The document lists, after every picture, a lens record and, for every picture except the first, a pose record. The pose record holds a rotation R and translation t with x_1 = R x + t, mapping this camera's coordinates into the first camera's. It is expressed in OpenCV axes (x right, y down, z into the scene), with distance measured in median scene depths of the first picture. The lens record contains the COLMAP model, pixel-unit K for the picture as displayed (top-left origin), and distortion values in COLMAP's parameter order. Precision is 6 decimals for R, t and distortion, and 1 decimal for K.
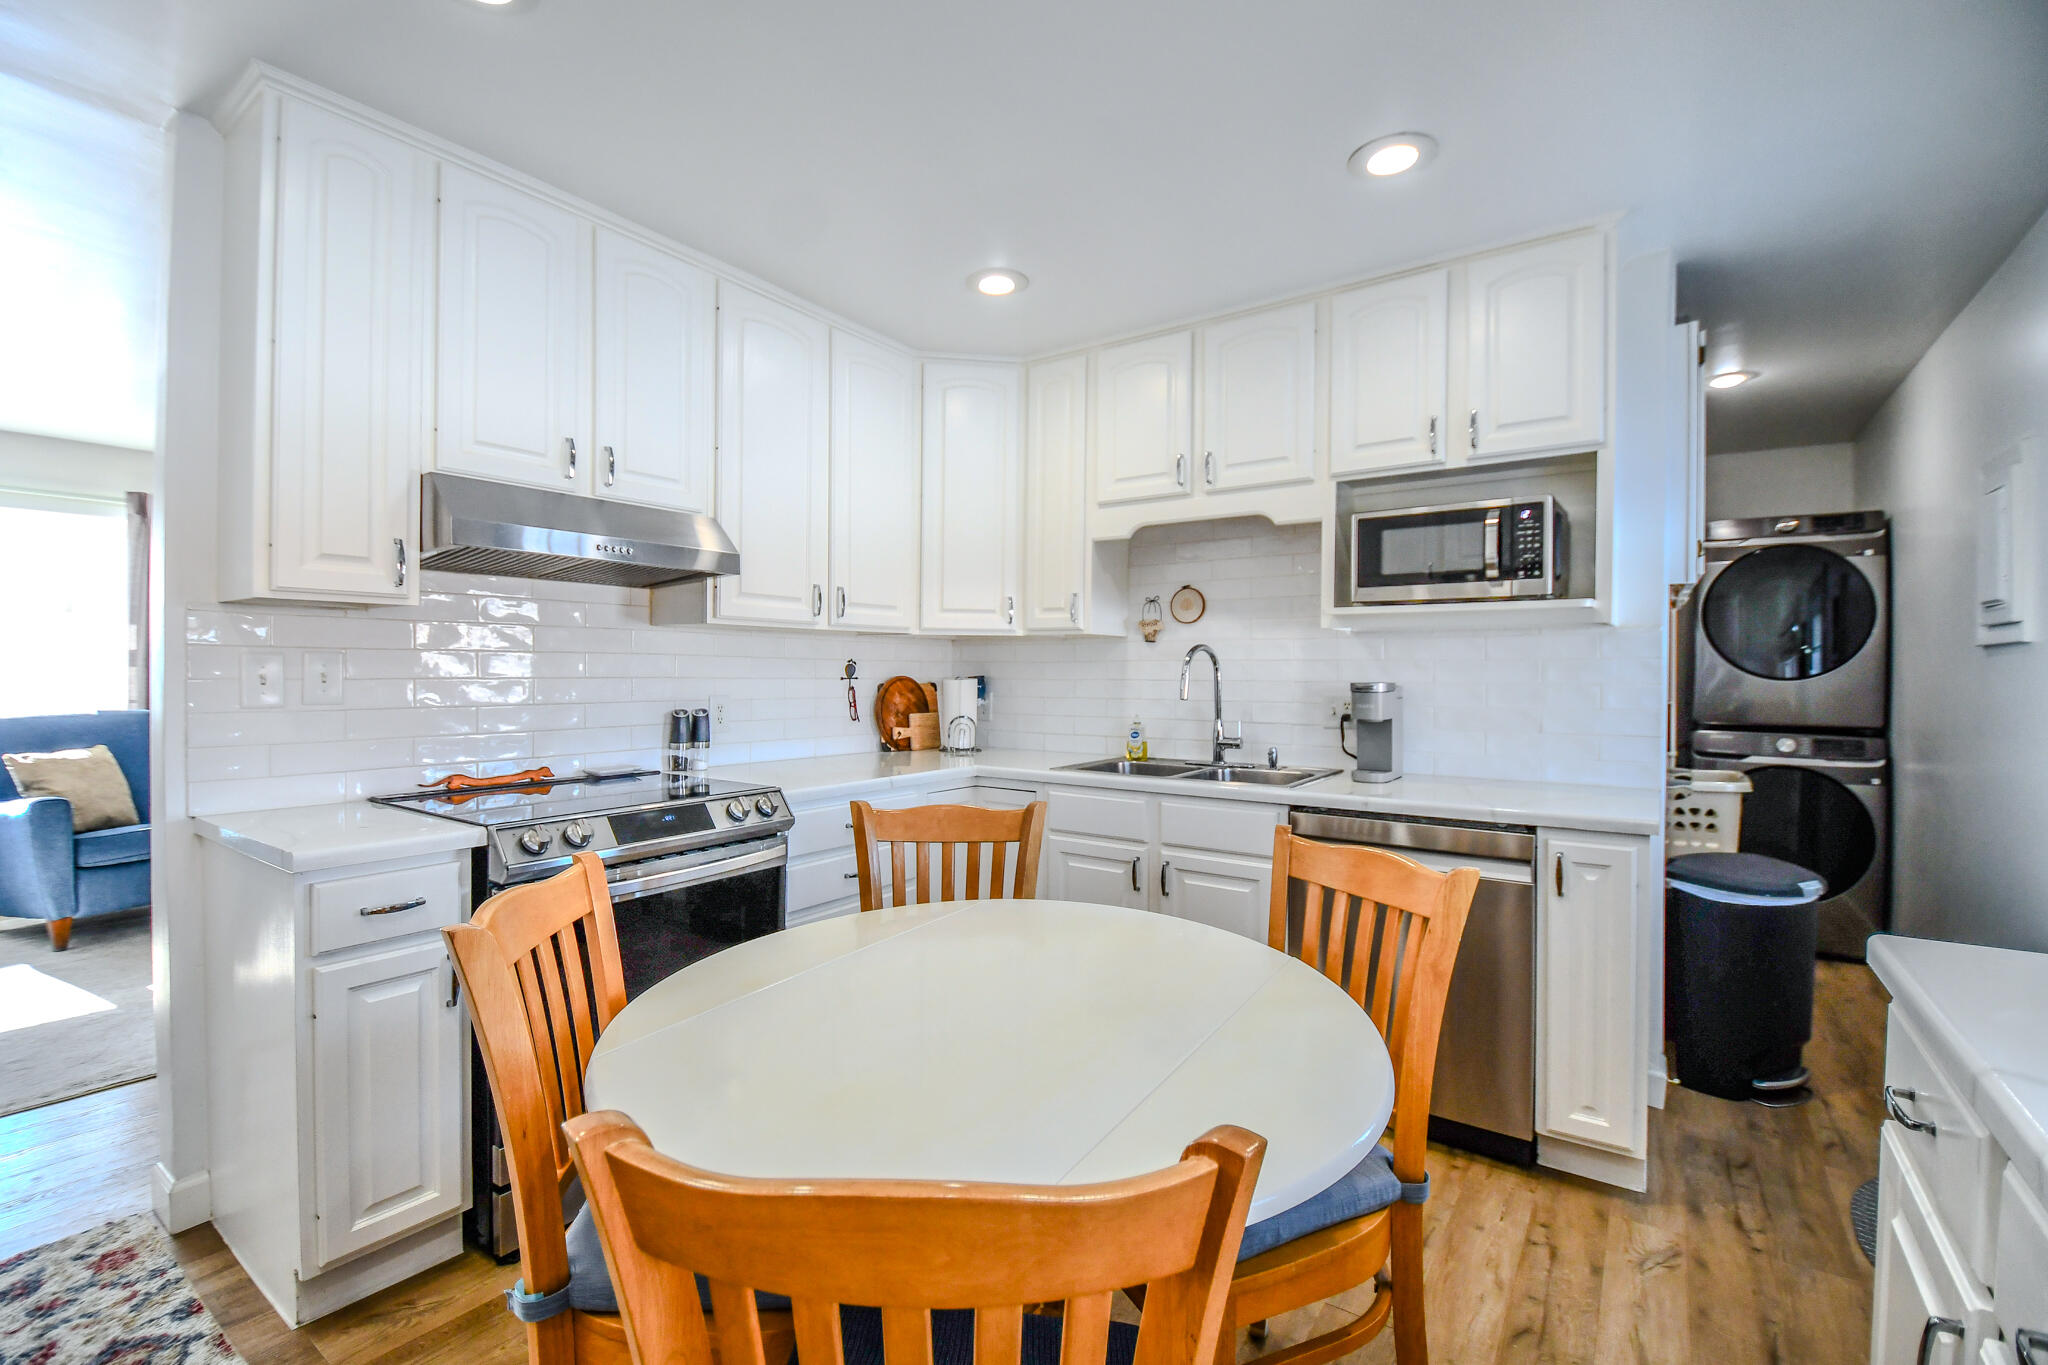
lens RADIAL K [[890.4, 0, 1010.9], [0, 890.4, 676.0], [0, 0, 1]] dist [0.003179, -0.014893]
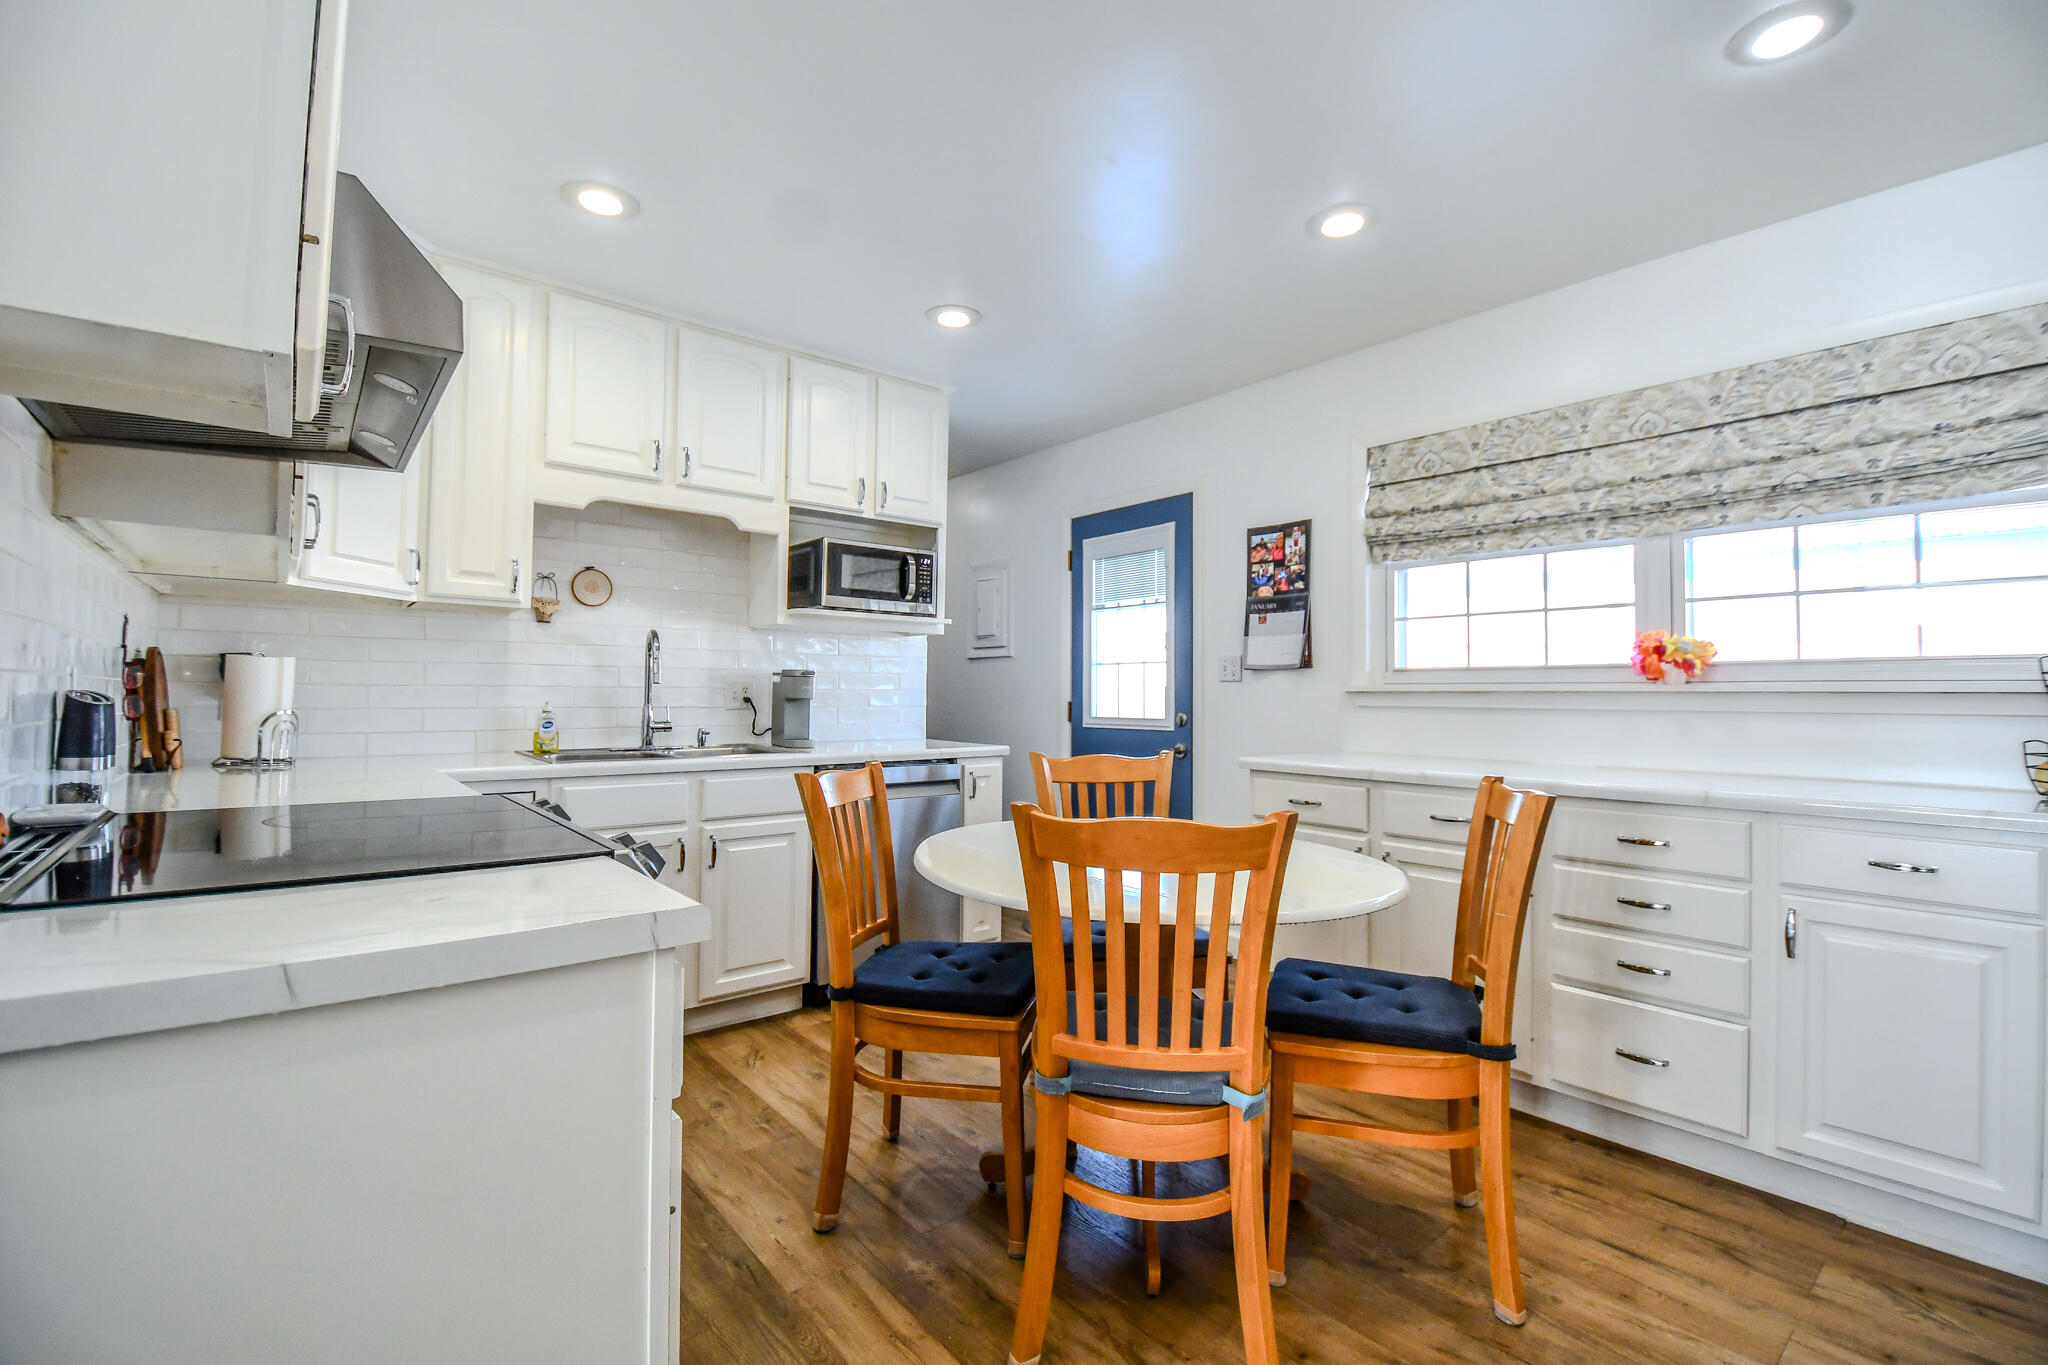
lens RADIAL K [[890.4, 0, 1010.9], [0, 890.4, 676.0], [0, 0, 1]] dist [0.003179, -0.014893]
pose [[0.256039, 0.017603, 0.966506, -0.716992], [-0.004157, 0.999845, -0.017109, 0.035691], [-0.966657, 0.000363, 0.256073, 0.375021]]
